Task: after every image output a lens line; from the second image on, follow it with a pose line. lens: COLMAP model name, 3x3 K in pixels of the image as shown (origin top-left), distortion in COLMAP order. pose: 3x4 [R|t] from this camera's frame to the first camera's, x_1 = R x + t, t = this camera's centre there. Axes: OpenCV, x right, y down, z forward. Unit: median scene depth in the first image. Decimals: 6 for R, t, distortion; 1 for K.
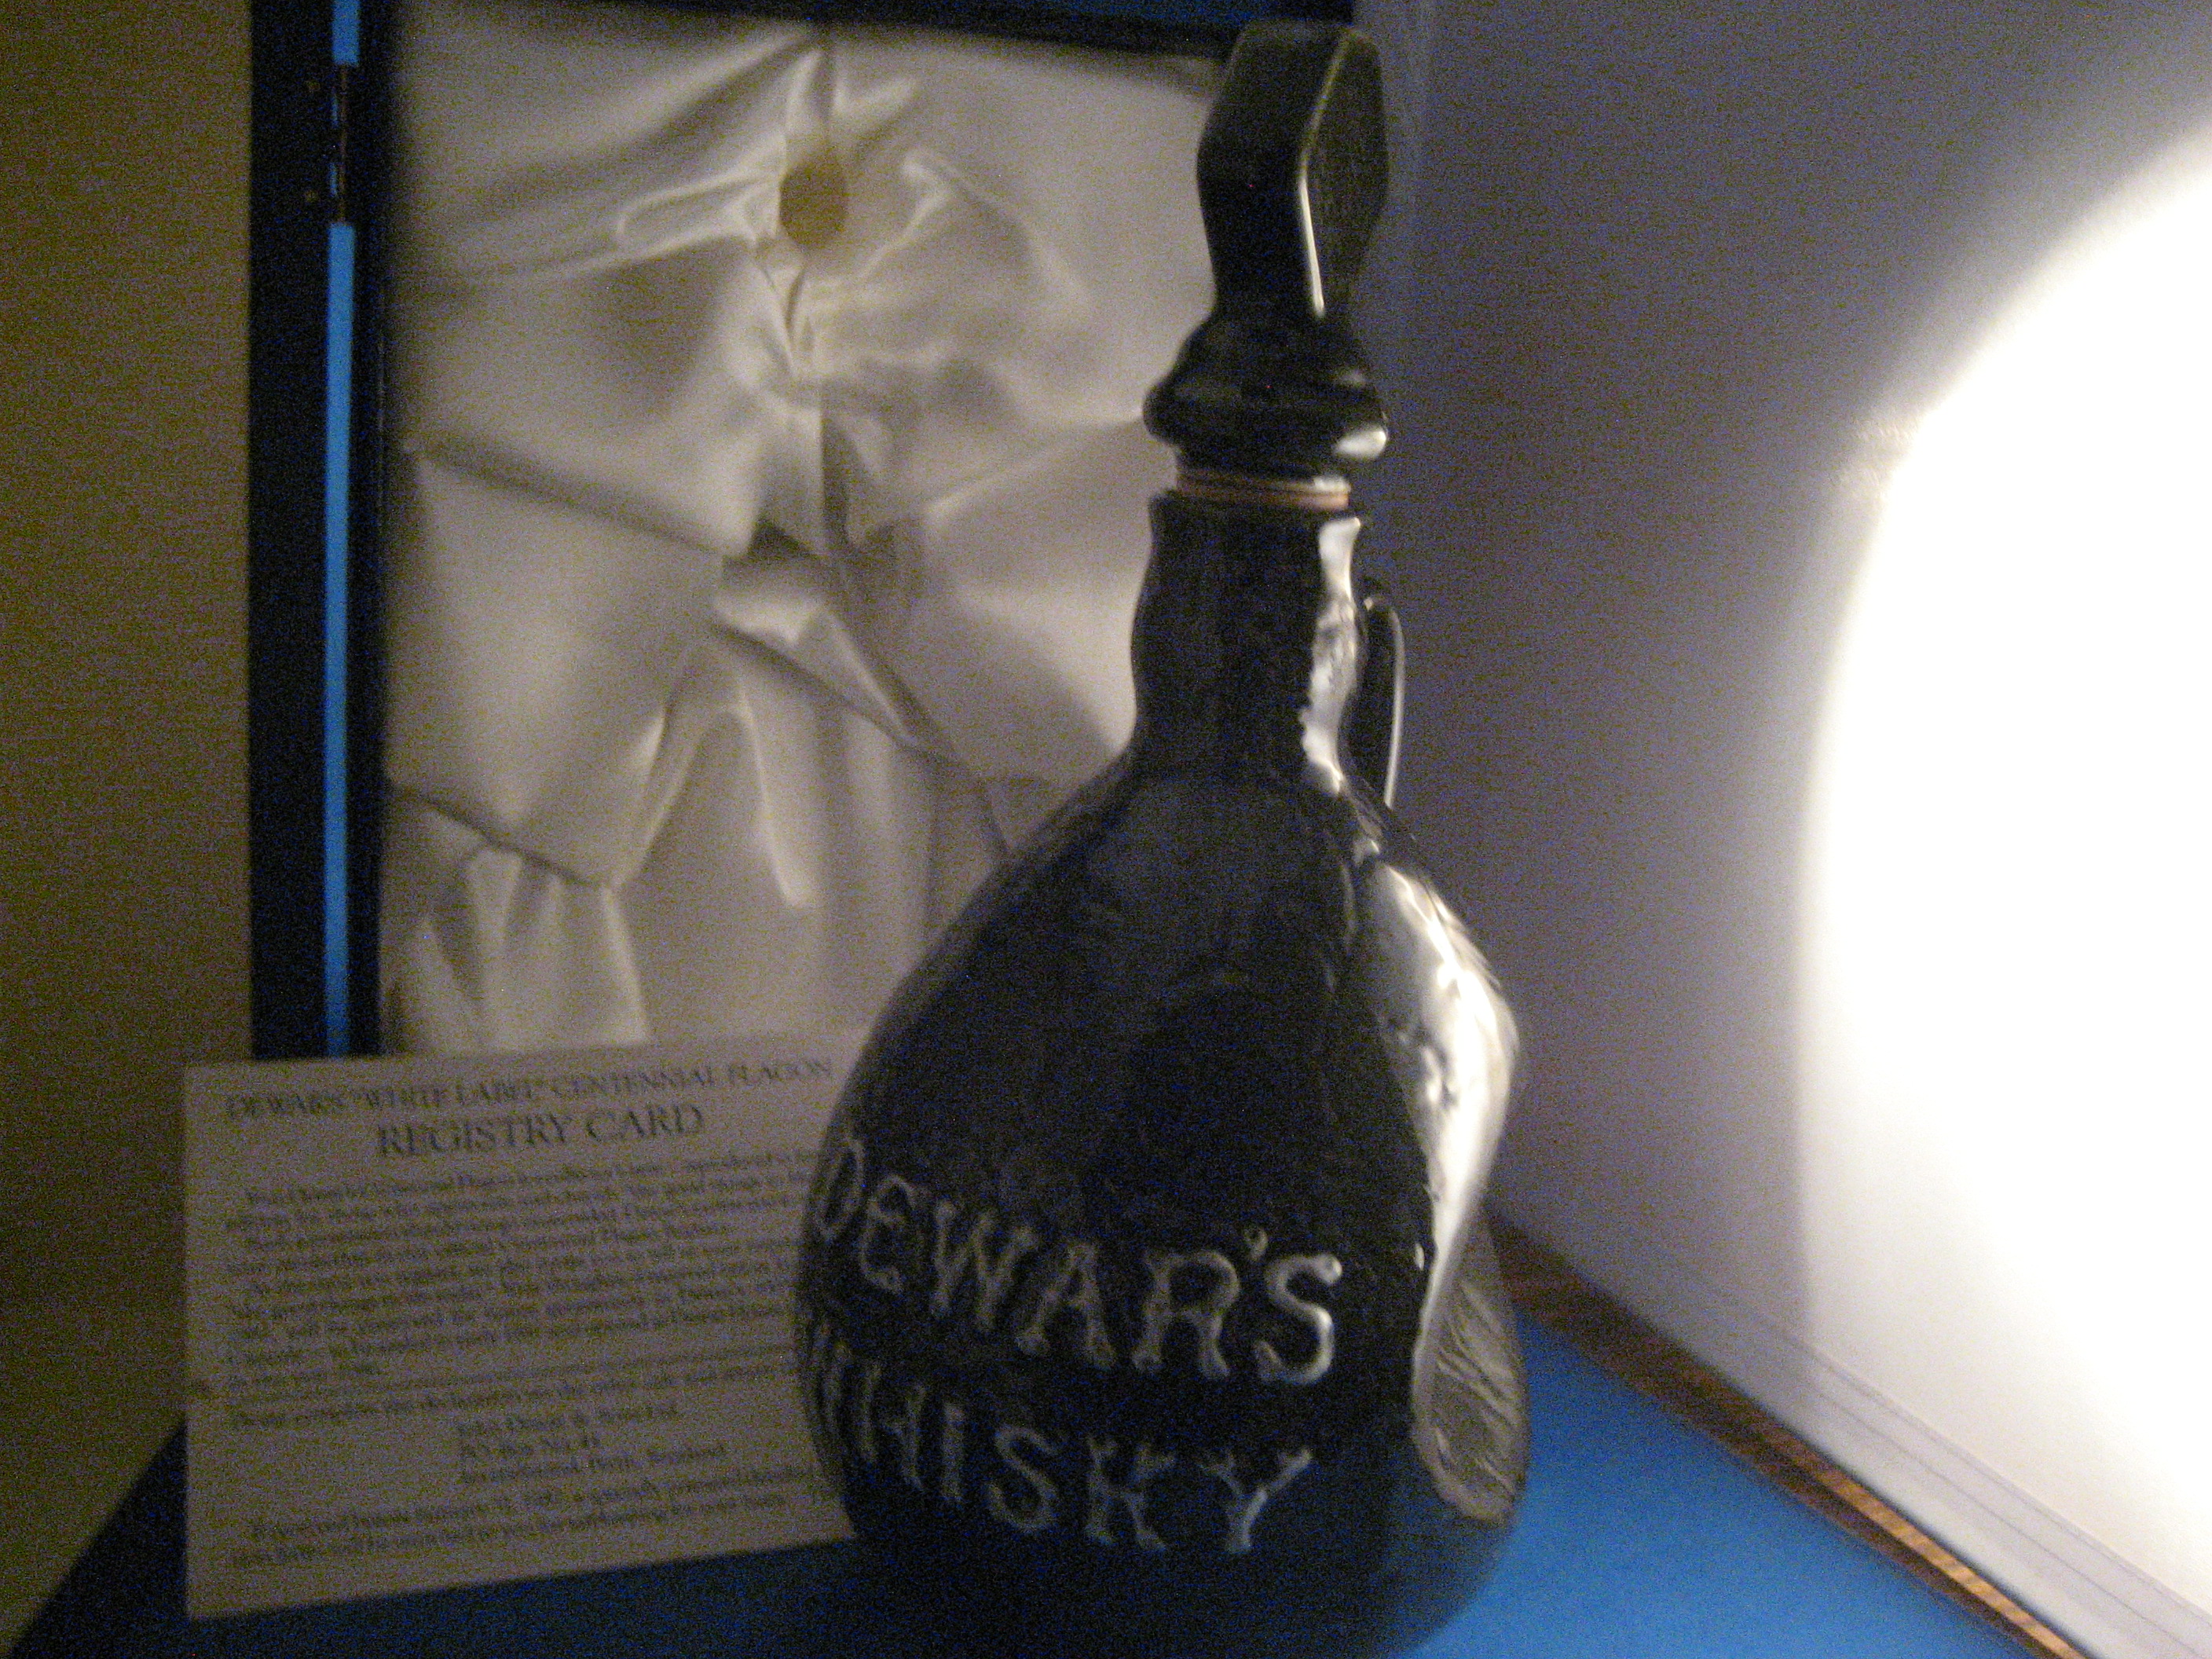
lens RADIAL K [[2258.0, 0, 1106.0], [0, 2258.0, 829.5], [0, 0, 1]] dist [-0.079279, 0.004574]
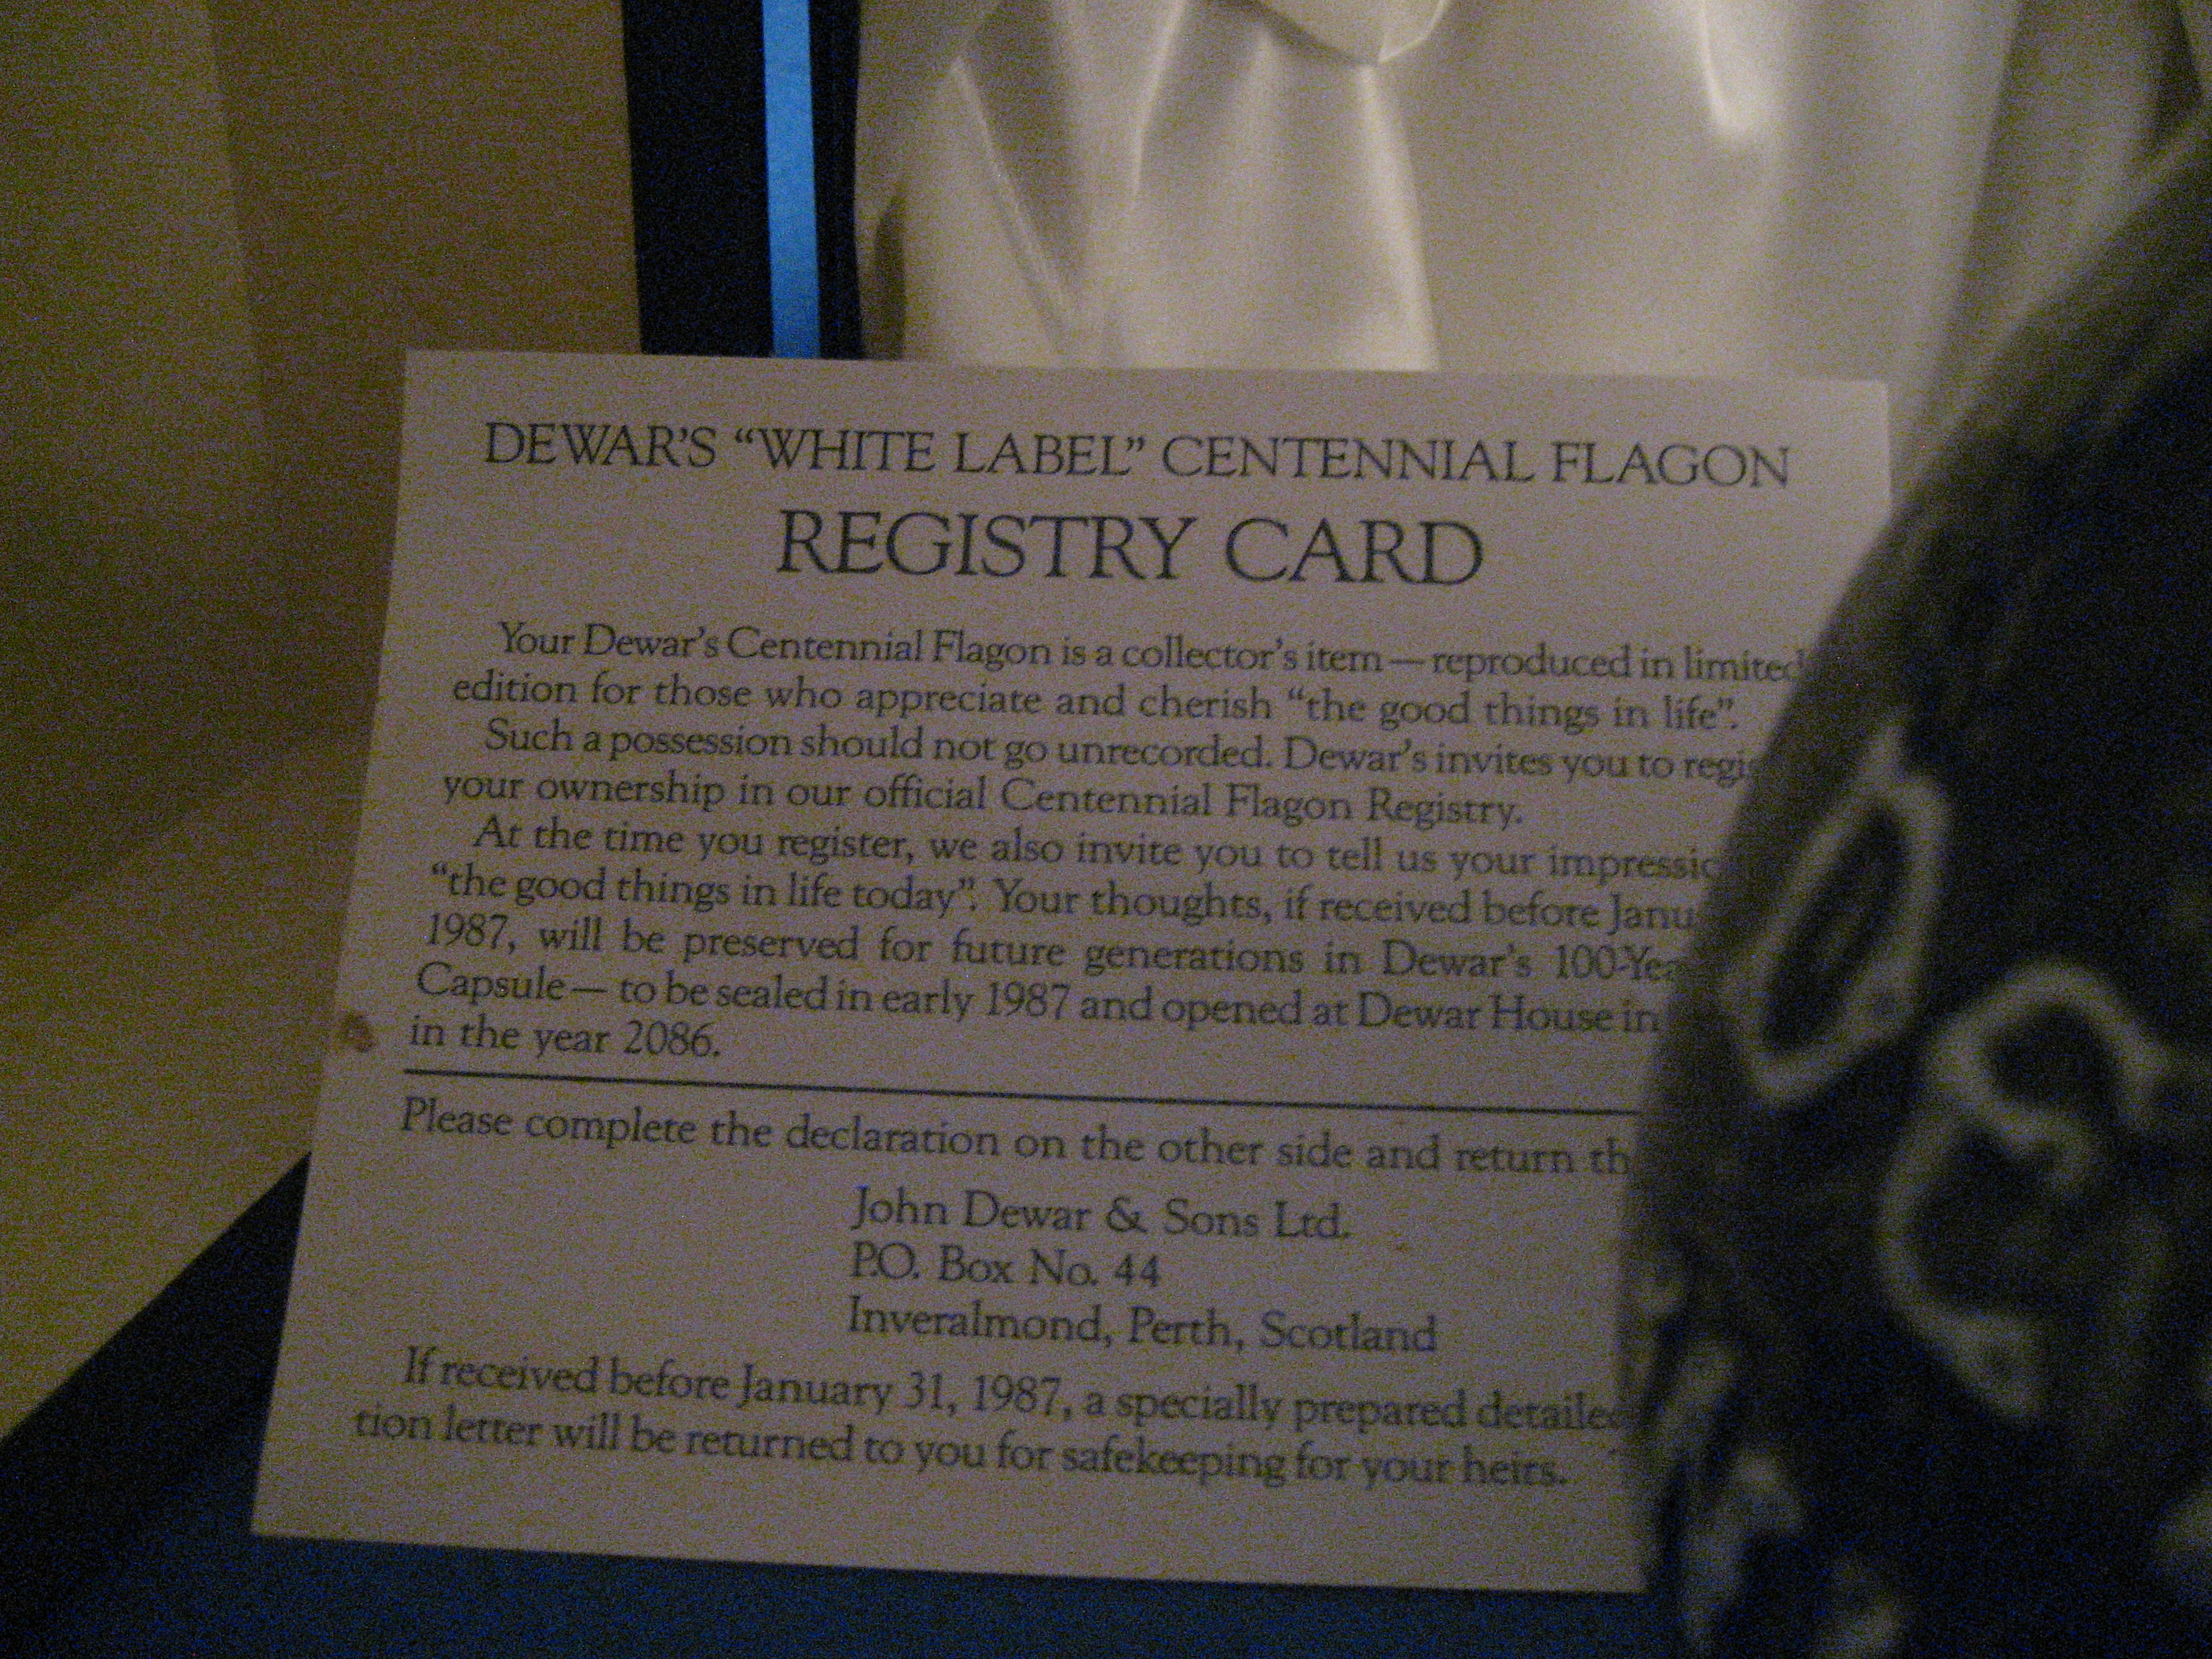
lens RADIAL K [[2341.9, 0, 1106.0], [0, 2341.9, 829.5], [0, 0, 1]] dist [-0.133107, -0.000668]
pose [[0.924870, 0.150012, -0.349445, -0.084546], [-0.046752, 0.956789, 0.286999, 0.055173], [0.377398, -0.249100, 0.891919, 0.580211]]
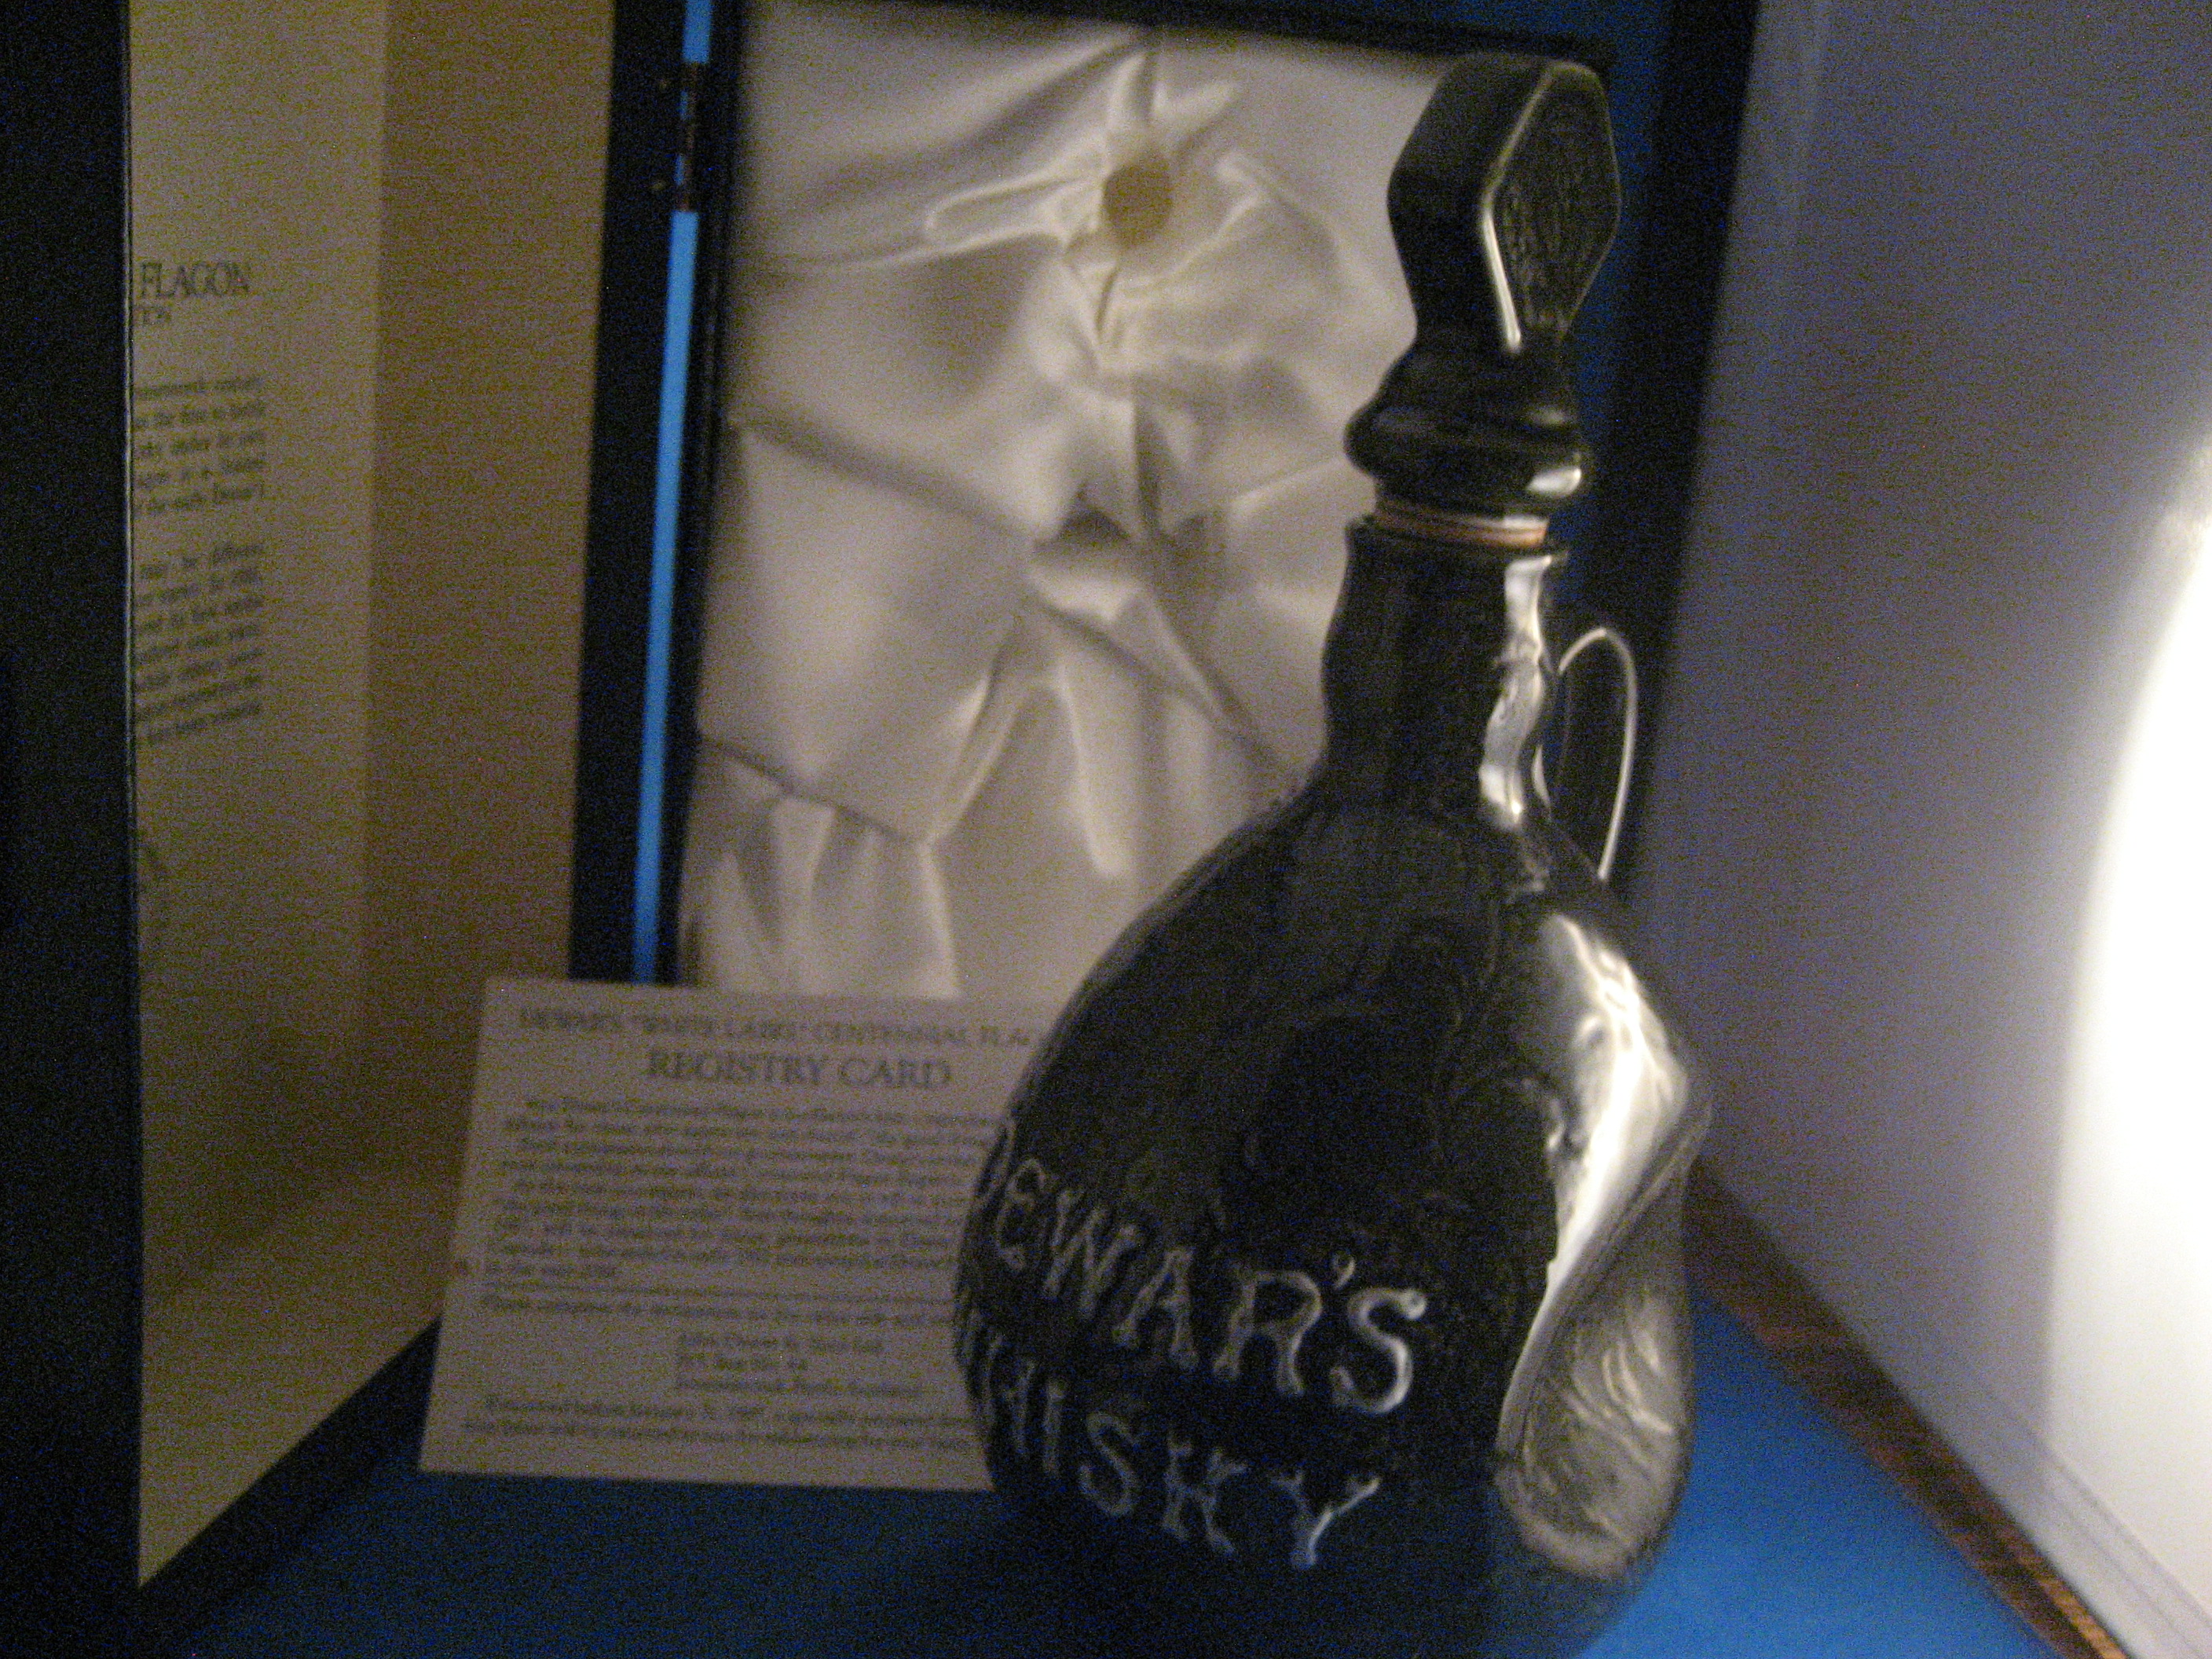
lens RADIAL K [[2270.4, 0, 1106.0], [0, 2270.4, 829.5], [0, 0, 1]] dist [-0.084167, 0.004149]
pose [[0.967285, 0.089604, -0.237341, 0.139309], [-0.083901, 0.995892, 0.034043, -0.029670], [0.239416, -0.013016, 0.970830, -0.010070]]
